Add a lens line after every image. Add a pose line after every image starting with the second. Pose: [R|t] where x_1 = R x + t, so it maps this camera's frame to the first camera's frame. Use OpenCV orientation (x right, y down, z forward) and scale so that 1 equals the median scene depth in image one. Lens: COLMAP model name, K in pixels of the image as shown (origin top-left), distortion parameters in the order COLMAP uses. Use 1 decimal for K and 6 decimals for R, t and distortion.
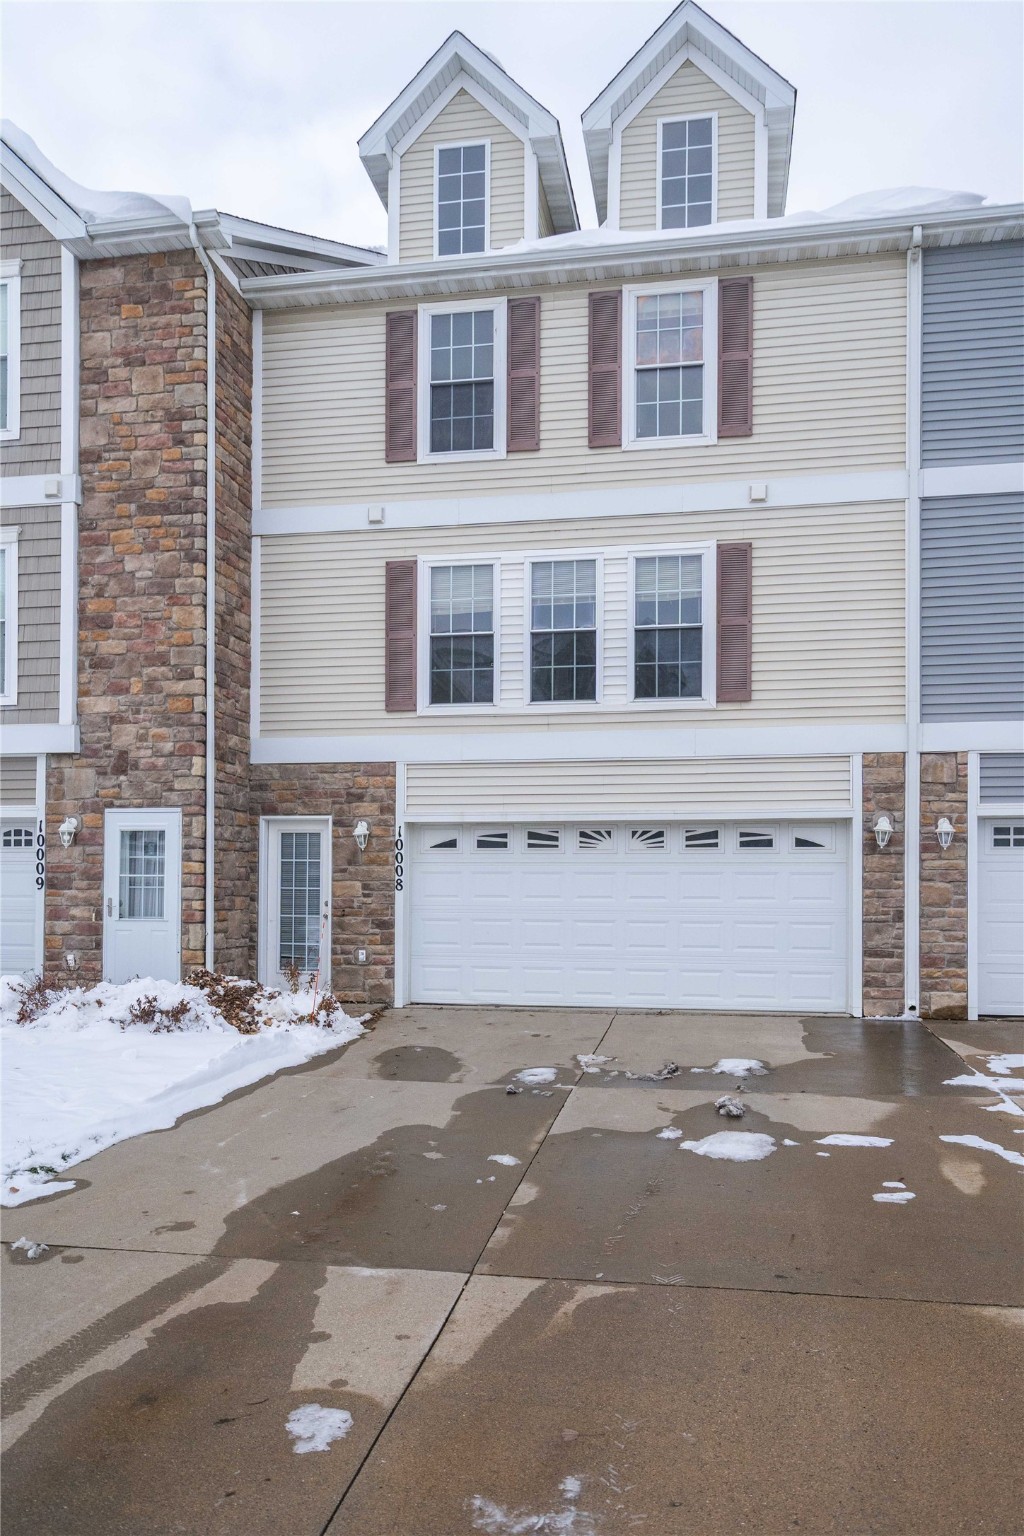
lens RADIAL K [[1093.3, 0, 525.5], [0, 1093.3, 881.7], [0, 0, 1]] dist [0.020314, -0.002066]
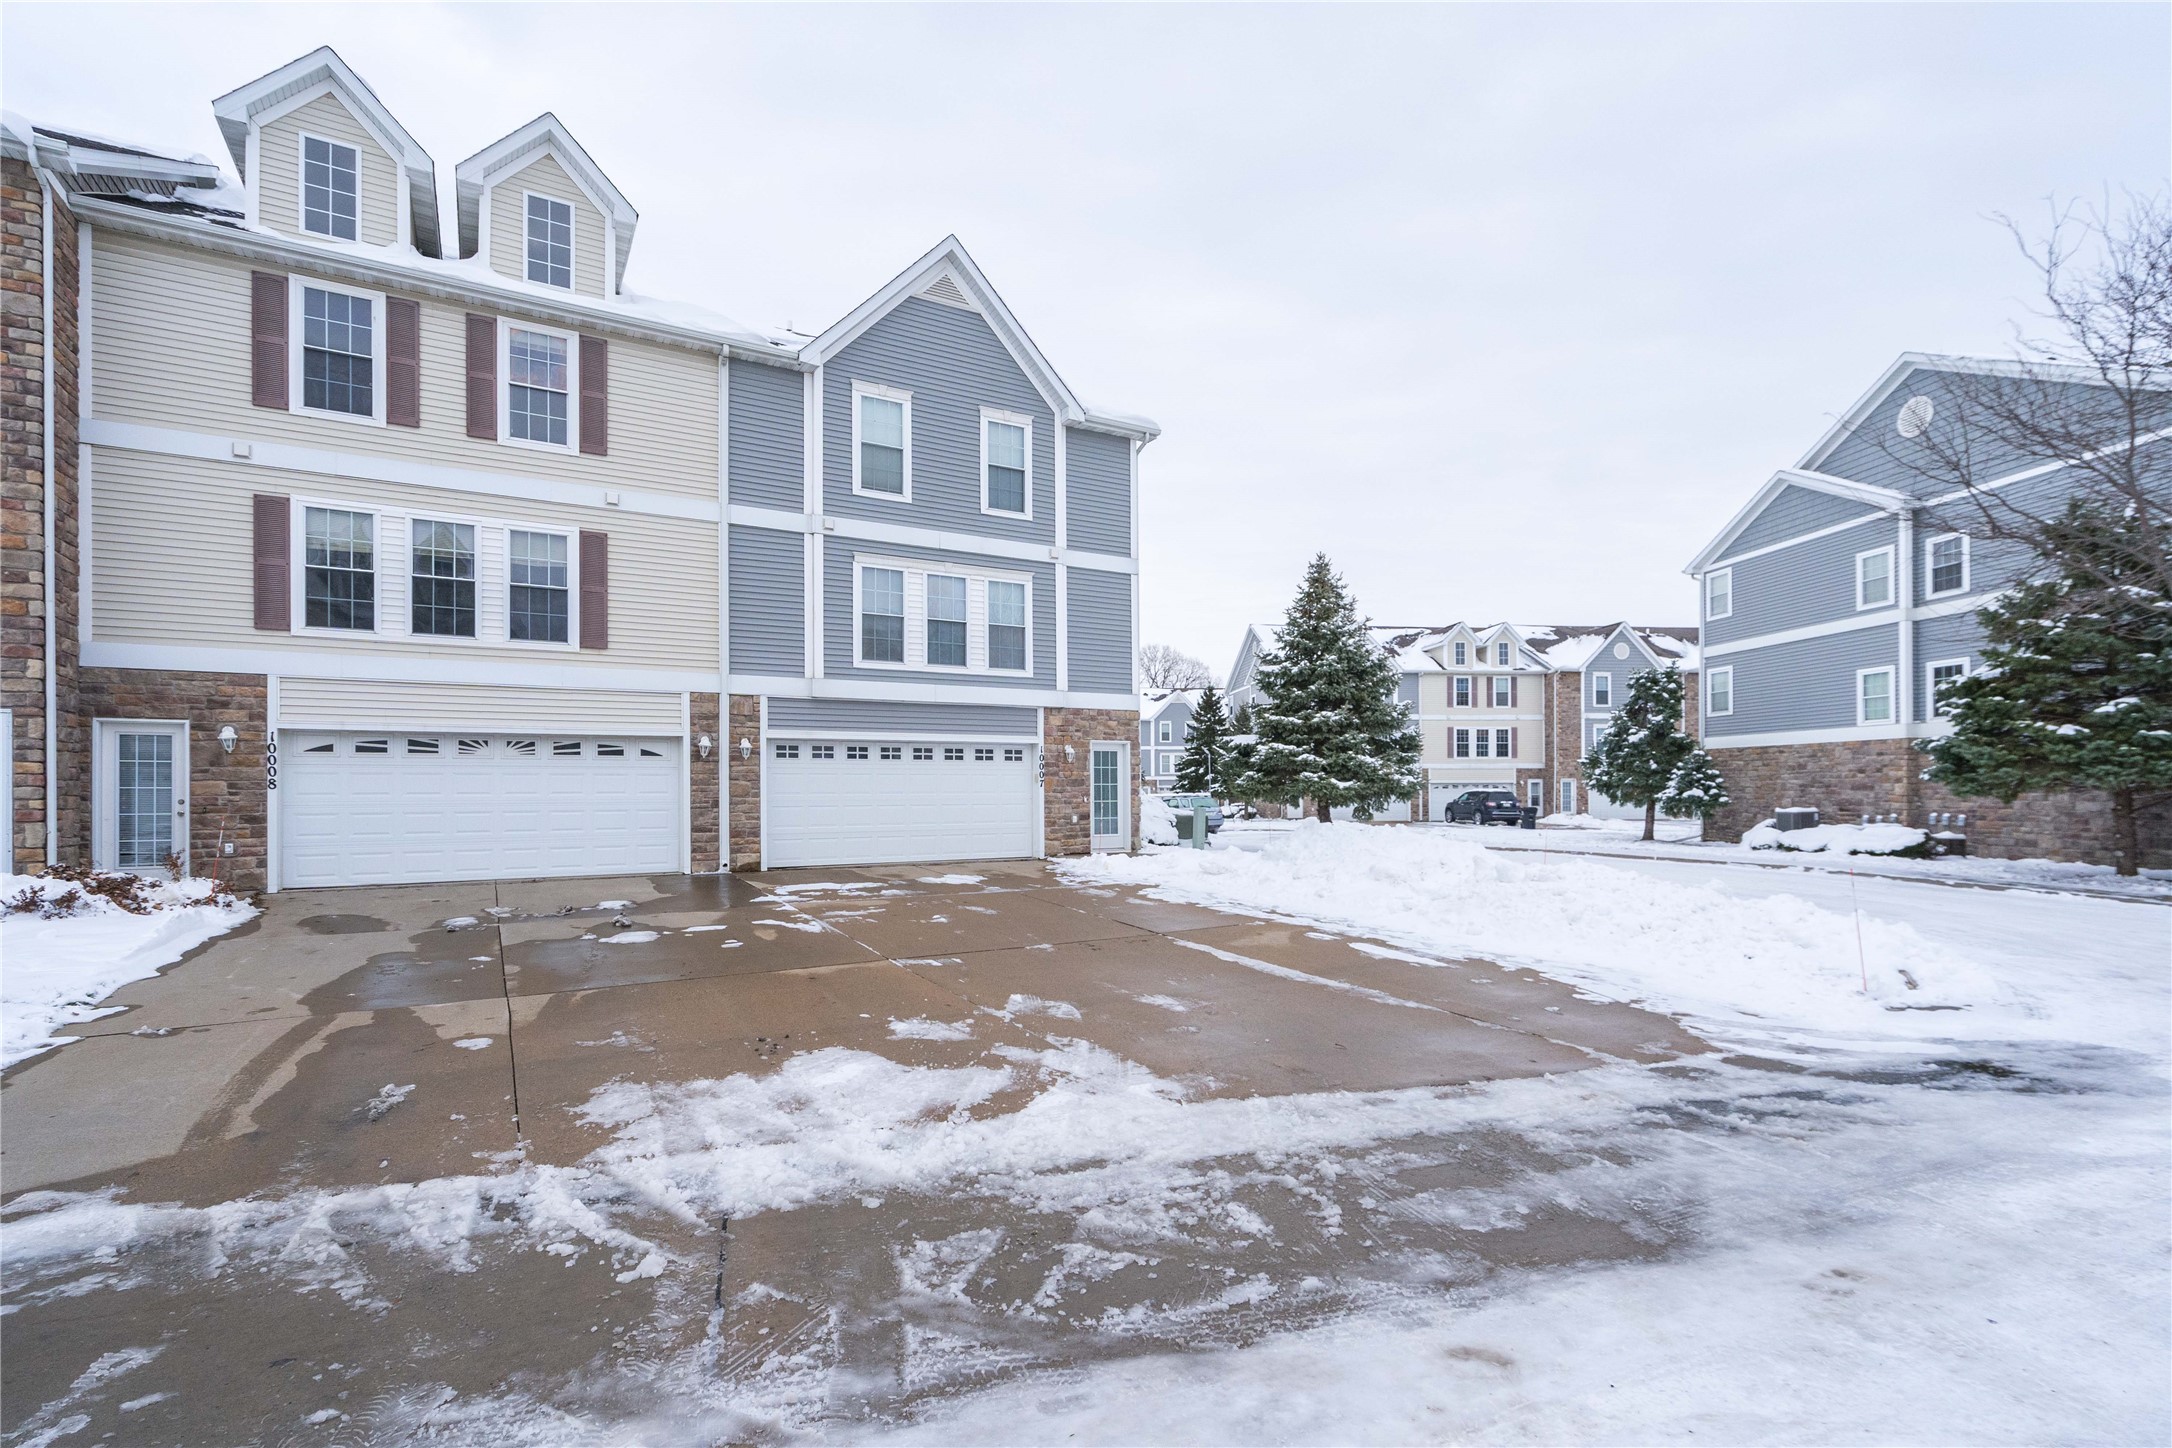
lens RADIAL K [[991.5, 0, 1078.6], [0, 991.5, 783.3], [0, 0, 1]] dist [-0.005582, 0.000213]
pose [[0.760678, -0.003375, 0.649121, -0.146555], [0.002089, 0.999994, 0.002751, 0.001062], [-0.649127, -0.000736, 0.760680, -0.317549]]
